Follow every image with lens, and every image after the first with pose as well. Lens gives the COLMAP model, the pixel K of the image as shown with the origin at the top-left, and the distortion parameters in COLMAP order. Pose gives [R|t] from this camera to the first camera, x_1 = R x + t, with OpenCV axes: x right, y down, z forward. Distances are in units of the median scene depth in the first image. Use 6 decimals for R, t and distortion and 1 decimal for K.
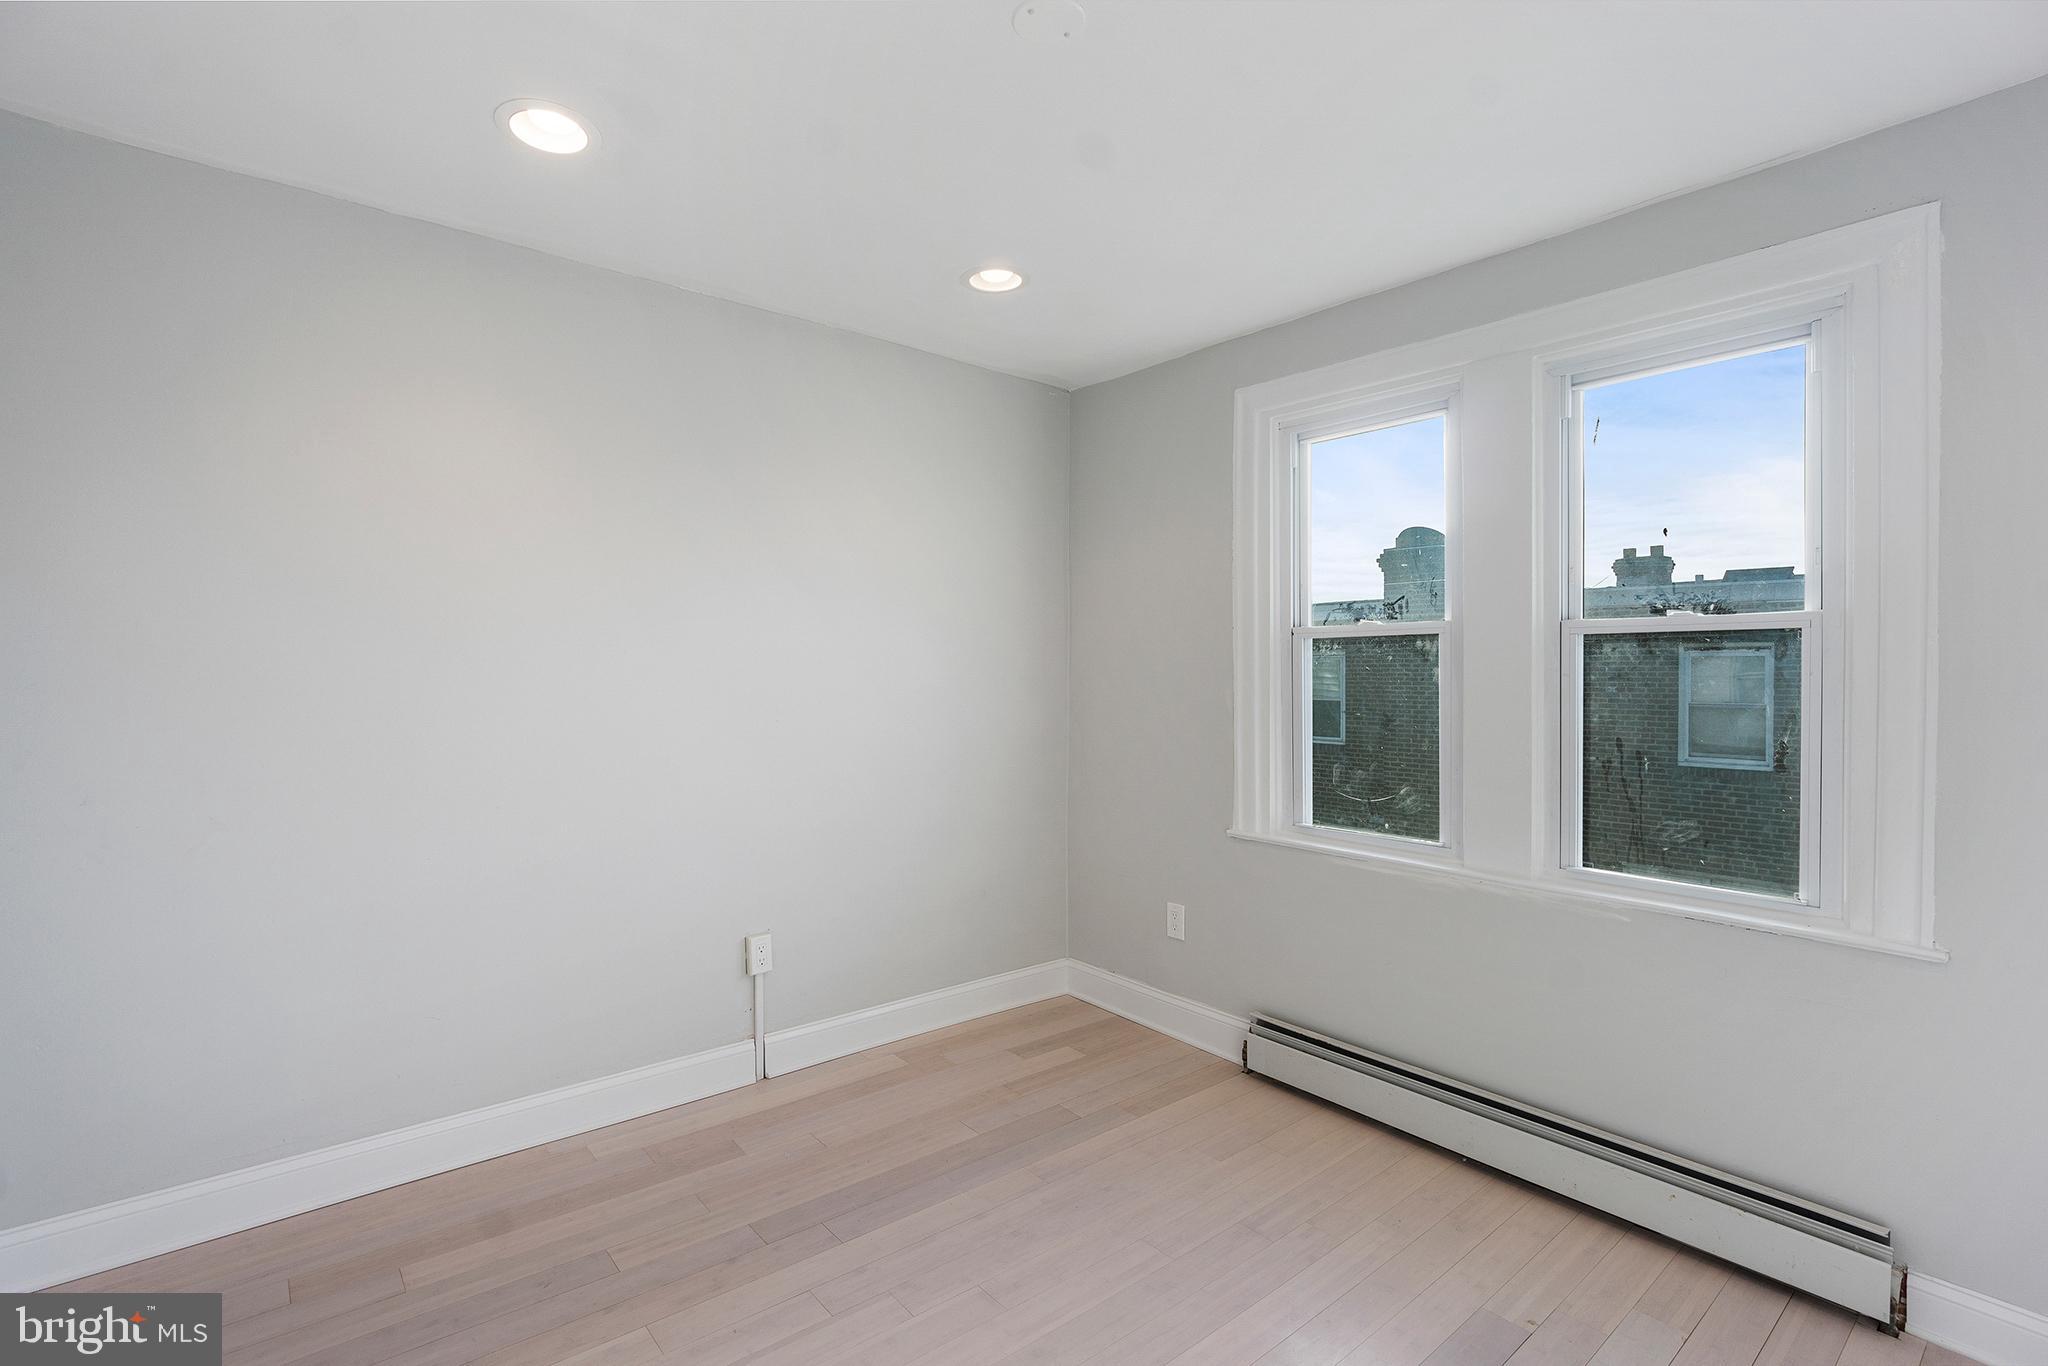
lens RADIAL K [[991.6, 0, 1012.1], [0, 991.6, 685.4], [0, 0, 1]] dist [0.003766, 0.000530]
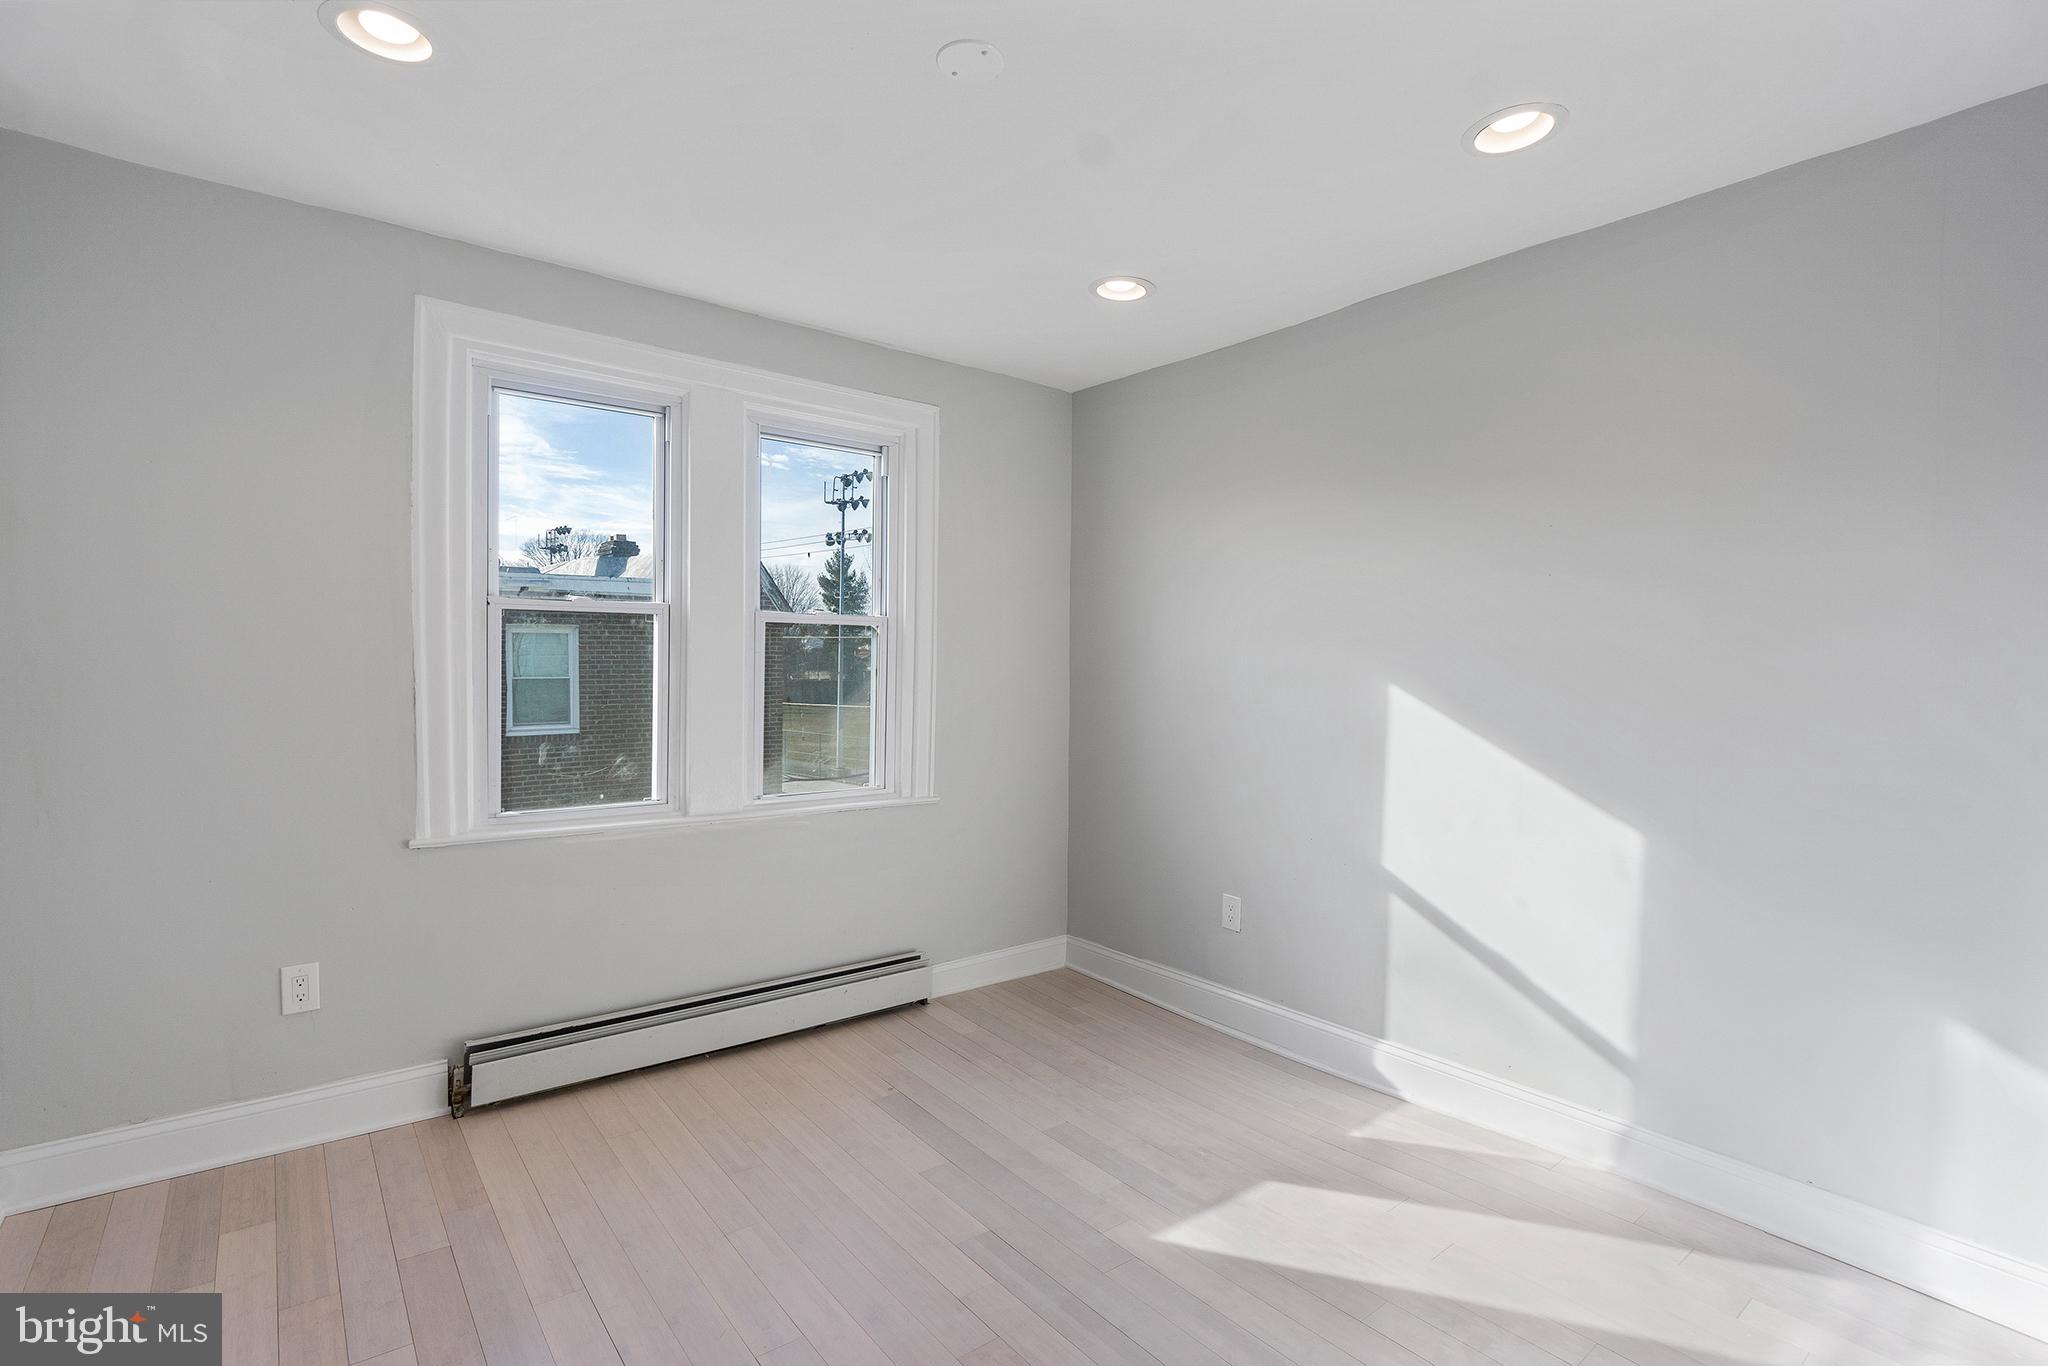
lens RADIAL K [[991.6, 0, 1005.8], [0, 991.6, 685.6], [0, 0, 1]] dist [0.003766, 0.000530]
pose [[-0.004367, -0.036718, 0.999316, -0.614184], [-0.003257, 0.999321, 0.036703, -0.012726], [-0.999985, -0.003094, -0.004483, 0.543593]]
